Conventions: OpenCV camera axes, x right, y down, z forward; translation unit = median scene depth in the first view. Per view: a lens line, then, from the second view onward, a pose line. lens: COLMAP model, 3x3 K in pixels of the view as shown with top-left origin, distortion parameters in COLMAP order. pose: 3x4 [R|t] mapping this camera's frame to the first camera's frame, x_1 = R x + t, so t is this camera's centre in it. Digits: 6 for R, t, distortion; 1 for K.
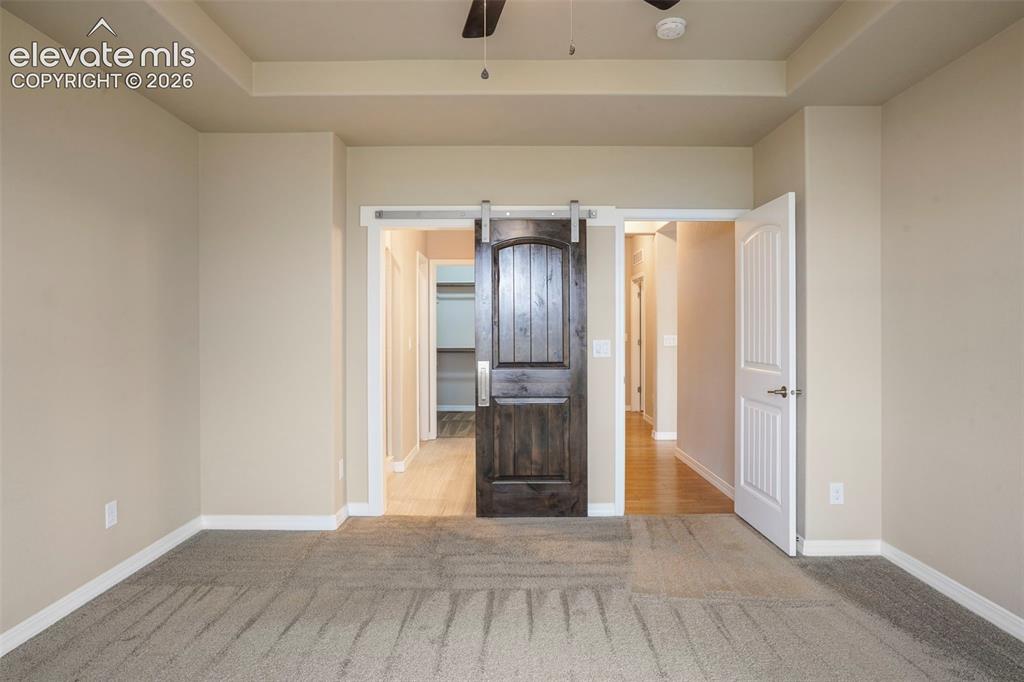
lens RADIAL K [[674.8, 0, 512.0], [0, 674.8, 341.0], [0, 0, 1]] dist [0.002569, 0.003519]
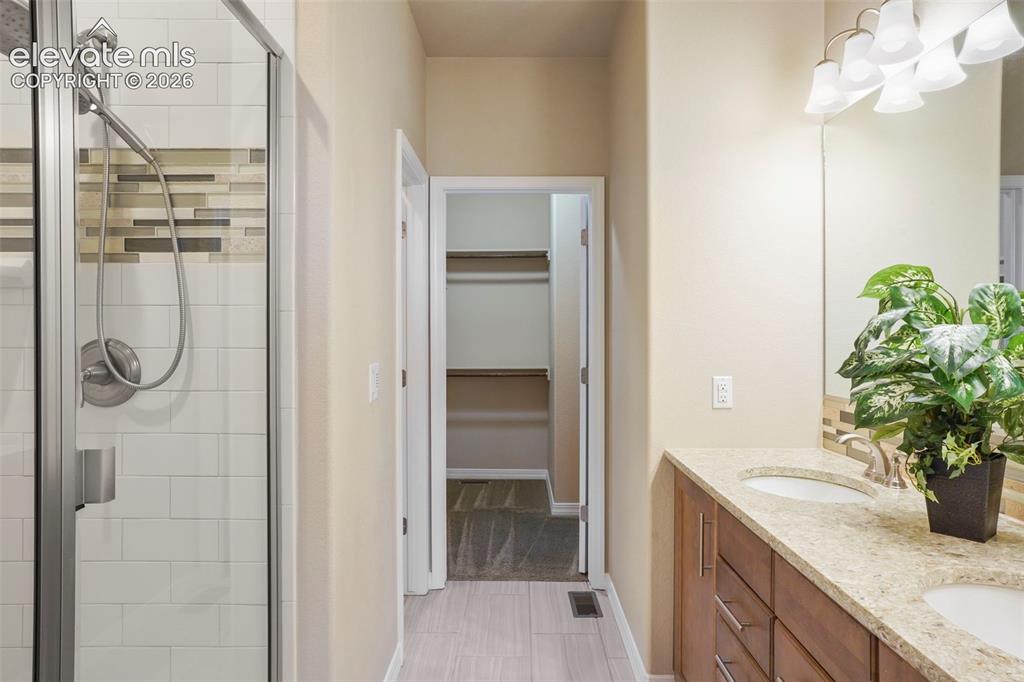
lens RADIAL K [[674.8, 0, 512.0], [0, 674.8, 341.0], [0, 0, 1]] dist [0.002569, 0.003519]
pose [[0.999928, 0.000606, -0.012008, -0.050357], [-0.000742, 0.999936, -0.011301, -0.005852], [0.012001, 0.011310, 0.999864, 0.438765]]
